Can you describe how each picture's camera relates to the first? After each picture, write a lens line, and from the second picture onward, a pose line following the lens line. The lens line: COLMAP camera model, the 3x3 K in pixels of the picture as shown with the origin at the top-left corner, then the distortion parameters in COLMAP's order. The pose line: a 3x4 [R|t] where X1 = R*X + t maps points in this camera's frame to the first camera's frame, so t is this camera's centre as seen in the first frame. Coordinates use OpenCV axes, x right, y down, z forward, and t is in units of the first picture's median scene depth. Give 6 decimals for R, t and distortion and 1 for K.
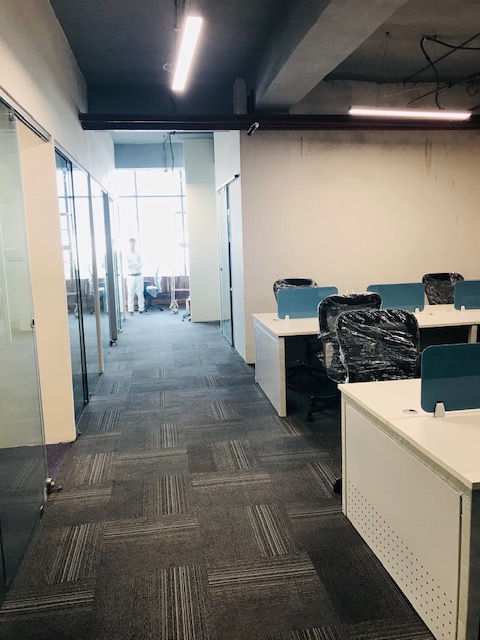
lens RADIAL K [[525.0, 0, 243.5], [0, 525.0, 319.3], [0, 0, 1]] dist [0.039374, -0.034773]
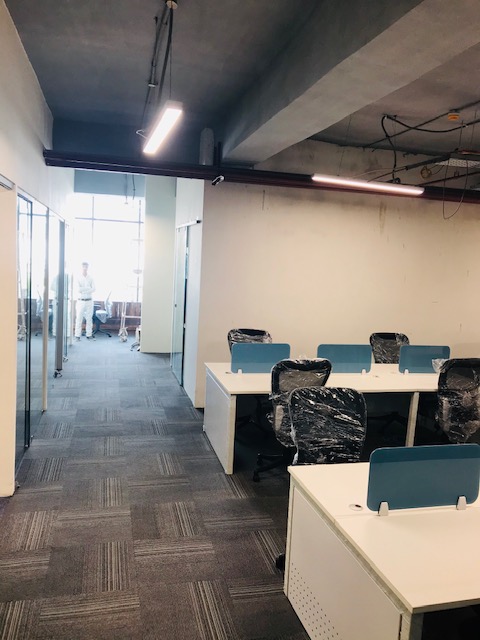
lens RADIAL K [[525.0, 0, 243.5], [0, 525.0, 320.6], [0, 0, 1]] dist [0.039374, -0.034773]
pose [[0.992835, 0.070760, 0.096293, -0.014216], [-0.067145, 0.996930, -0.040282, -0.063718], [-0.098848, 0.033528, 0.994538, -0.010945]]
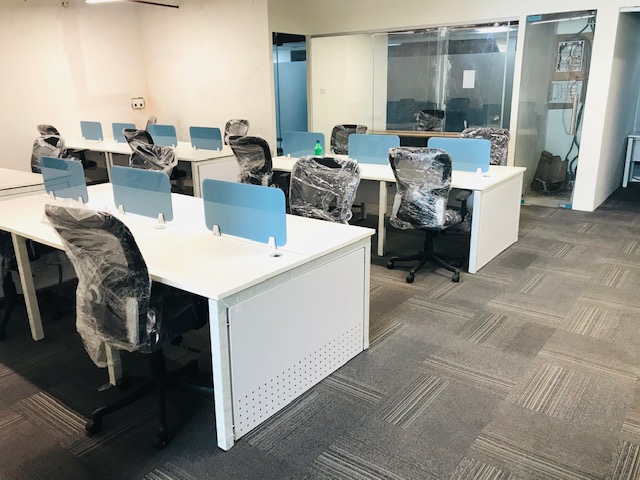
lens RADIAL K [[525.0, 0, 321.6], [0, 525.0, 241.2], [0, 0, 1]] dist [0.039374, -0.034773]
pose [[-0.688720, -0.174042, 0.703828, -0.326550], [0.140880, 0.920134, 0.365385, -0.192490], [-0.711208, 0.350803, -0.609196, 1.306382]]
